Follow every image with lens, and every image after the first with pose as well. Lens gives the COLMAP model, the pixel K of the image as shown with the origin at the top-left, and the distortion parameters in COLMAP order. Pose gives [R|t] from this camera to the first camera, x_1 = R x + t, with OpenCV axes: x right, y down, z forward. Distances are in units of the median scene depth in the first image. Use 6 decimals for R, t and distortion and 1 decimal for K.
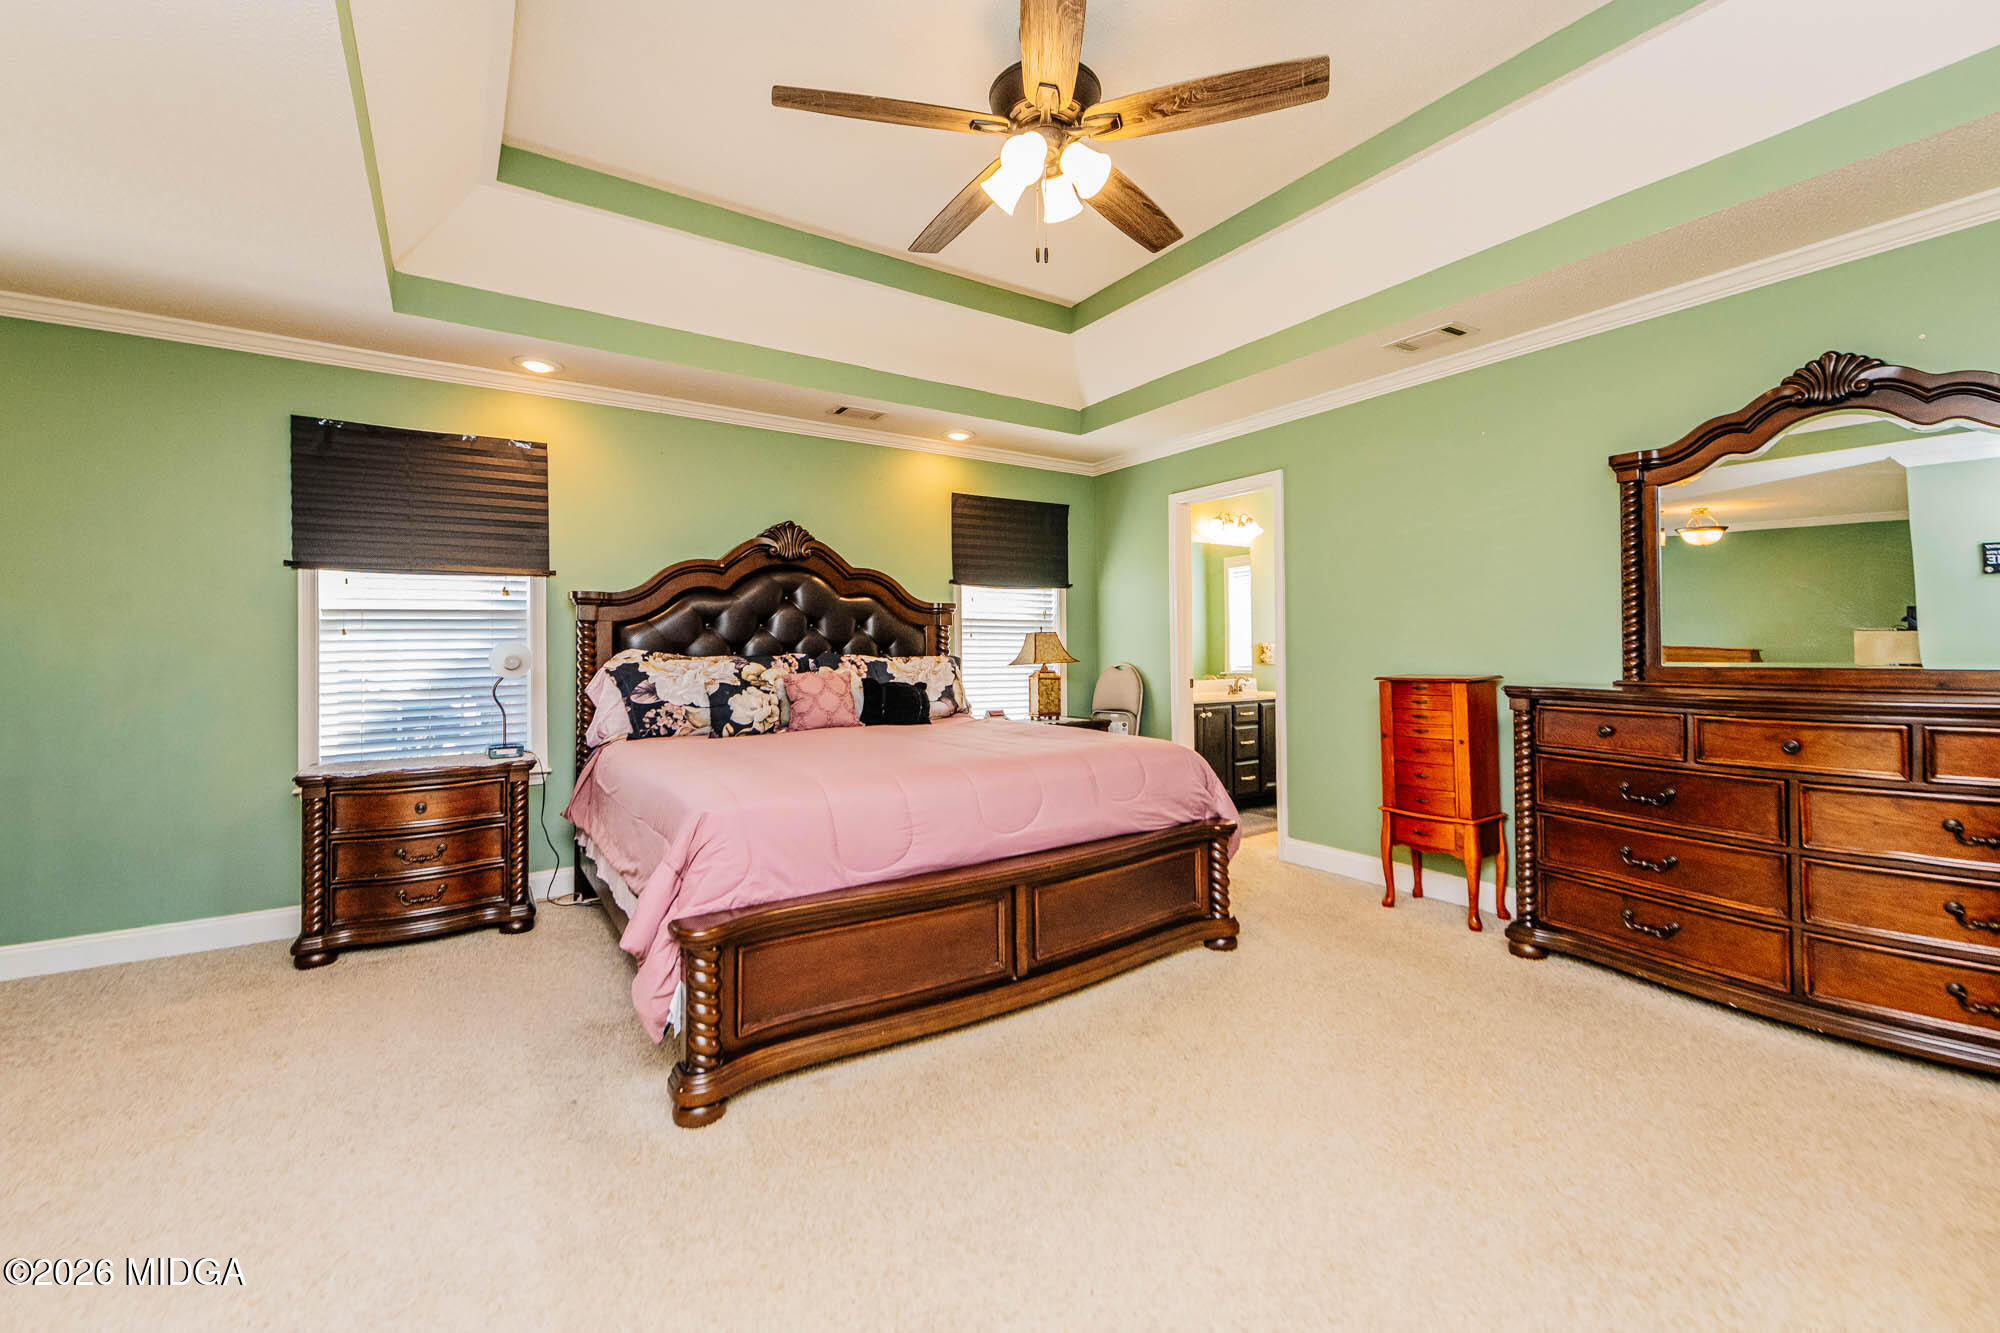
lens RADIAL K [[782.6, 0, 1005.1], [0, 782.6, 637.8], [0, 0, 1]] dist [0.013640, -0.006003]
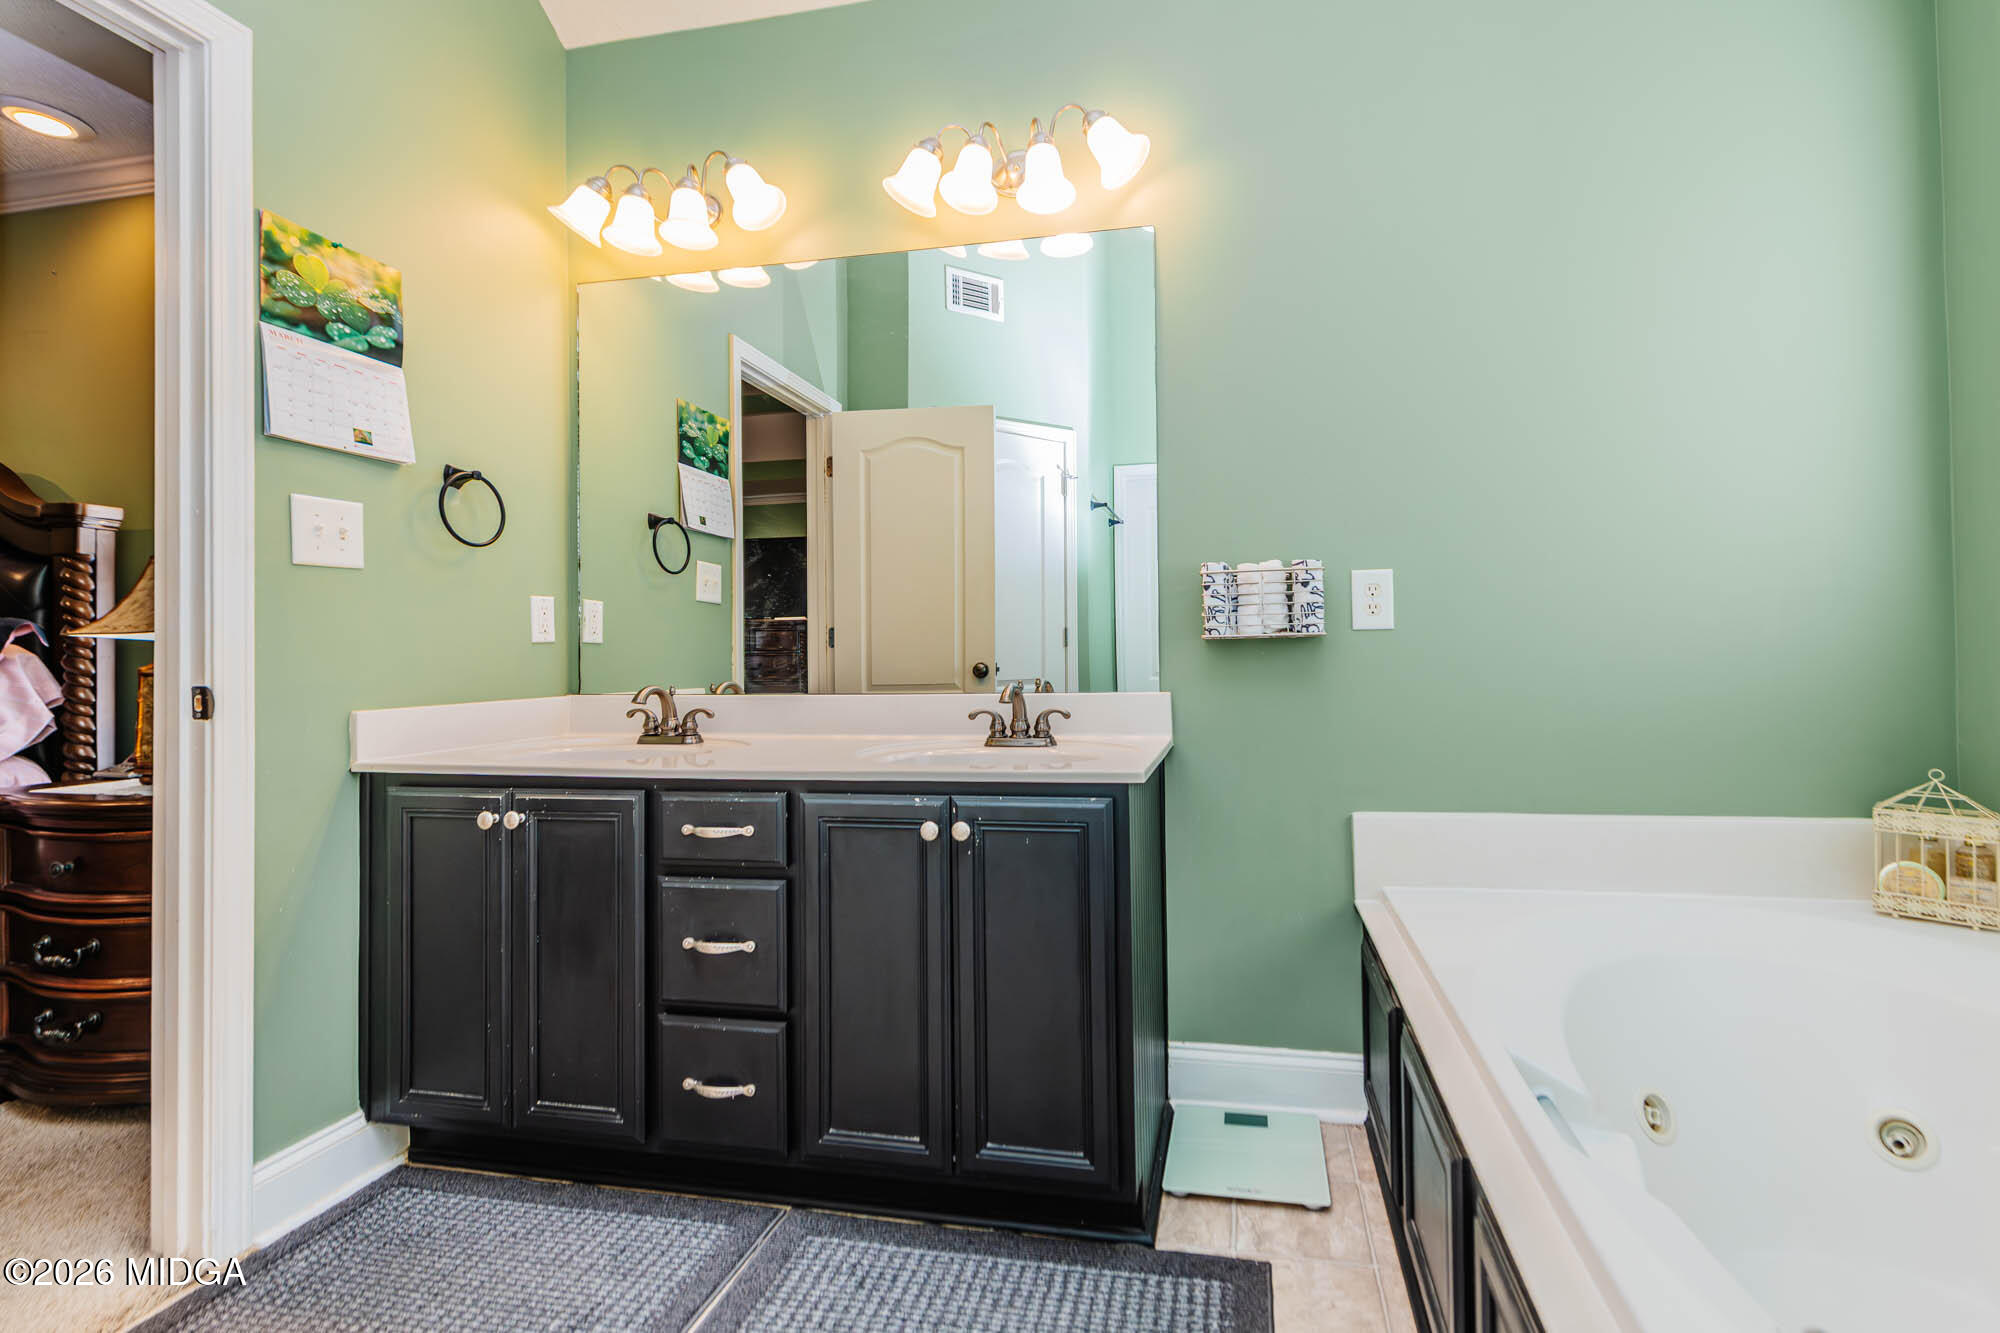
lens RADIAL K [[782.6, 0, 1005.1], [0, 782.6, 637.8], [0, 0, 1]] dist [0.013640, -0.006003]
pose [[0.723675, -0.000727, -0.690141, 0.541954], [0.016875, 0.999719, 0.016642, 0.031493], [0.689935, -0.023690, 0.723484, 0.870556]]
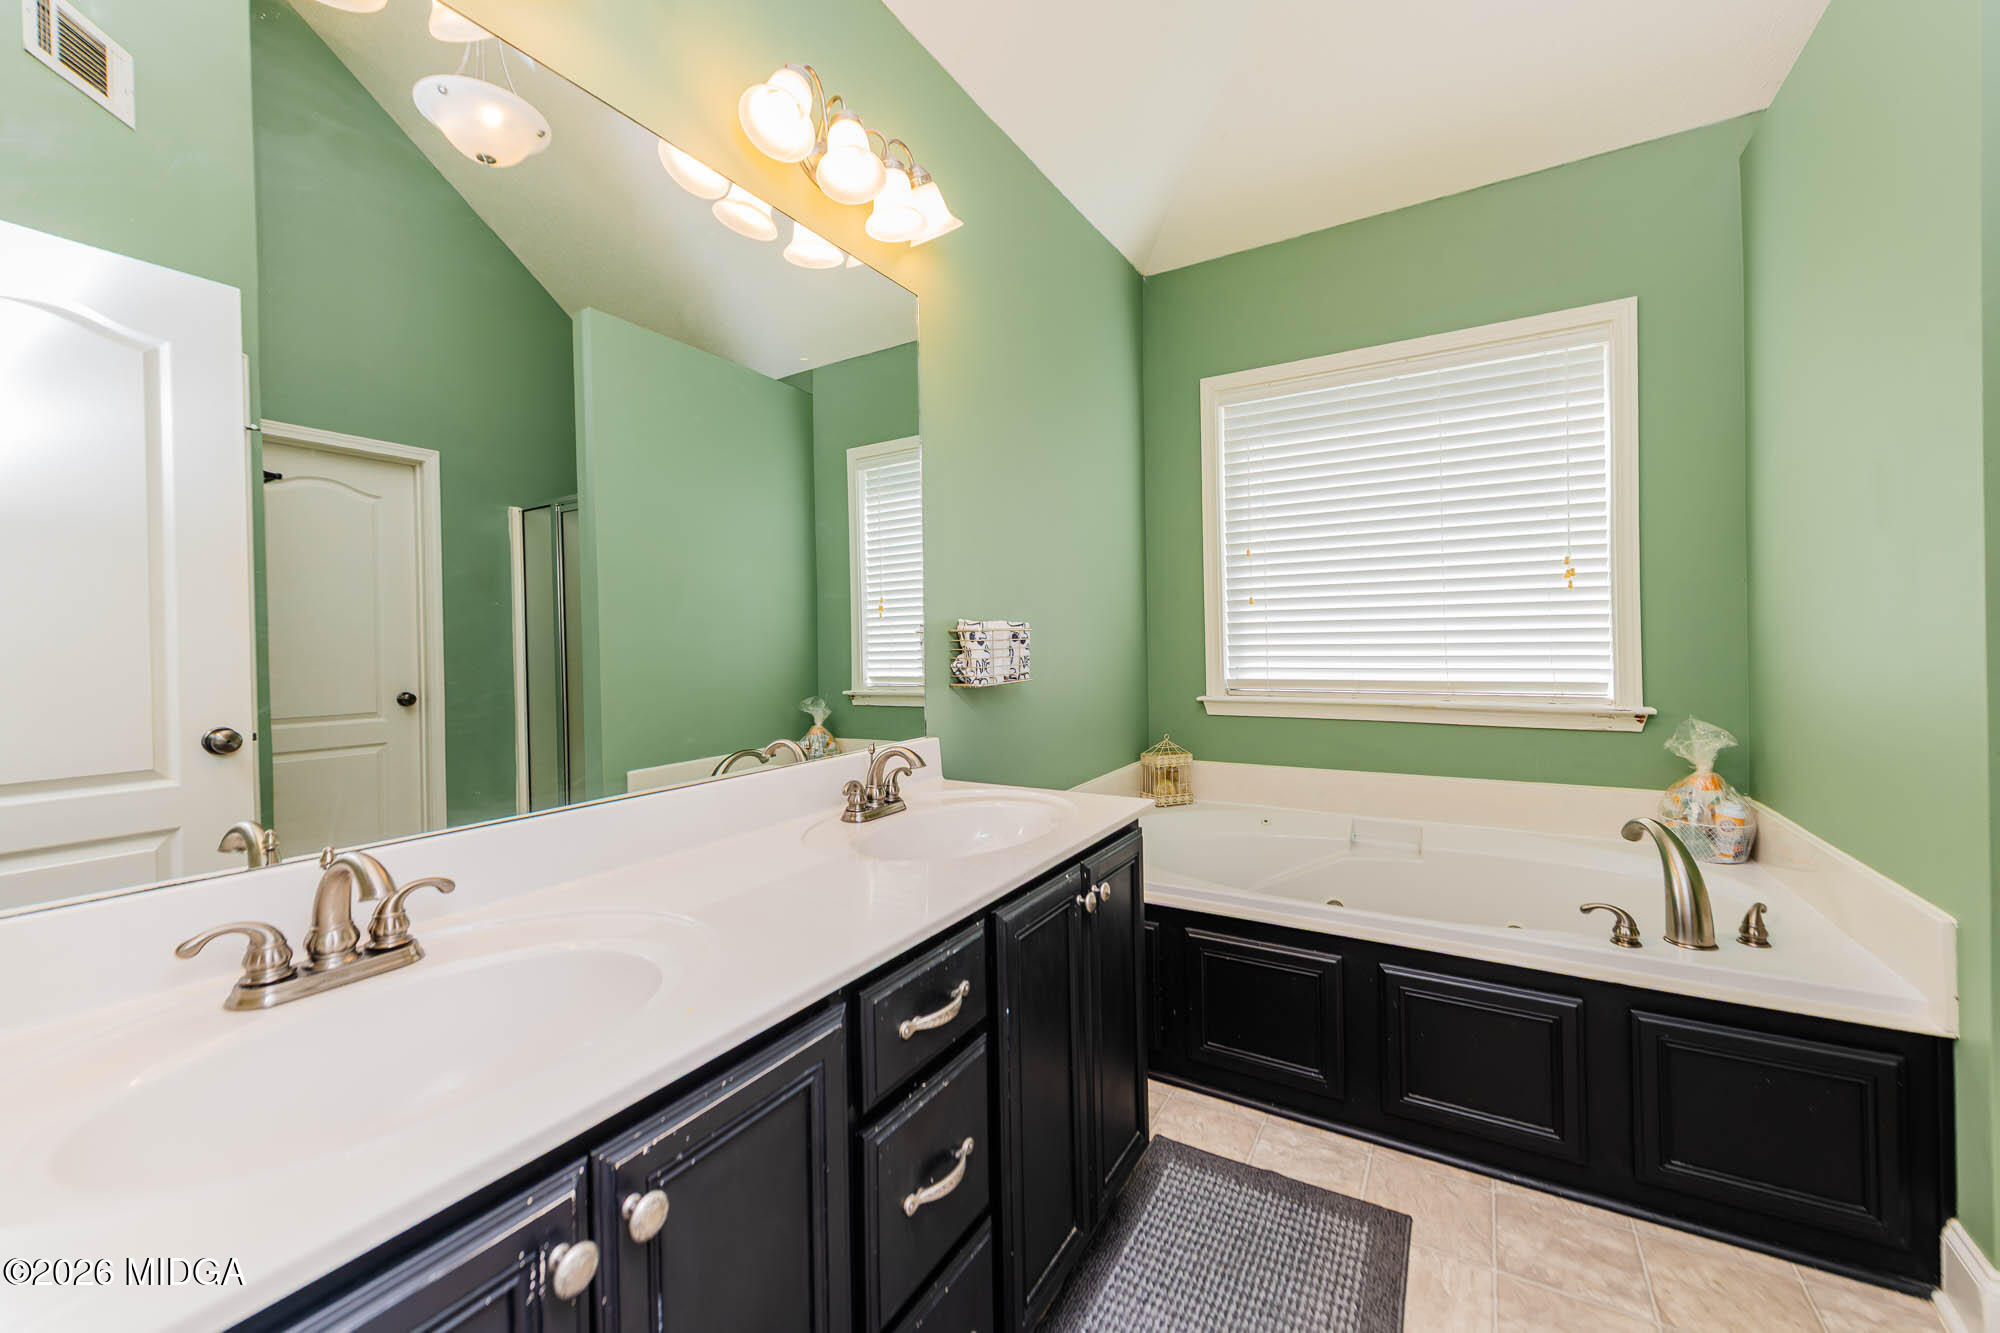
lens RADIAL K [[782.6, 0, 1005.1], [0, 782.6, 637.8], [0, 0, 1]] dist [0.013640, -0.006003]
pose [[0.901593, -0.000282, 0.432585, 0.244231], [-0.005780, 0.999903, 0.012700, 0.011173], [-0.432547, -0.013951, 0.901504, 0.824864]]
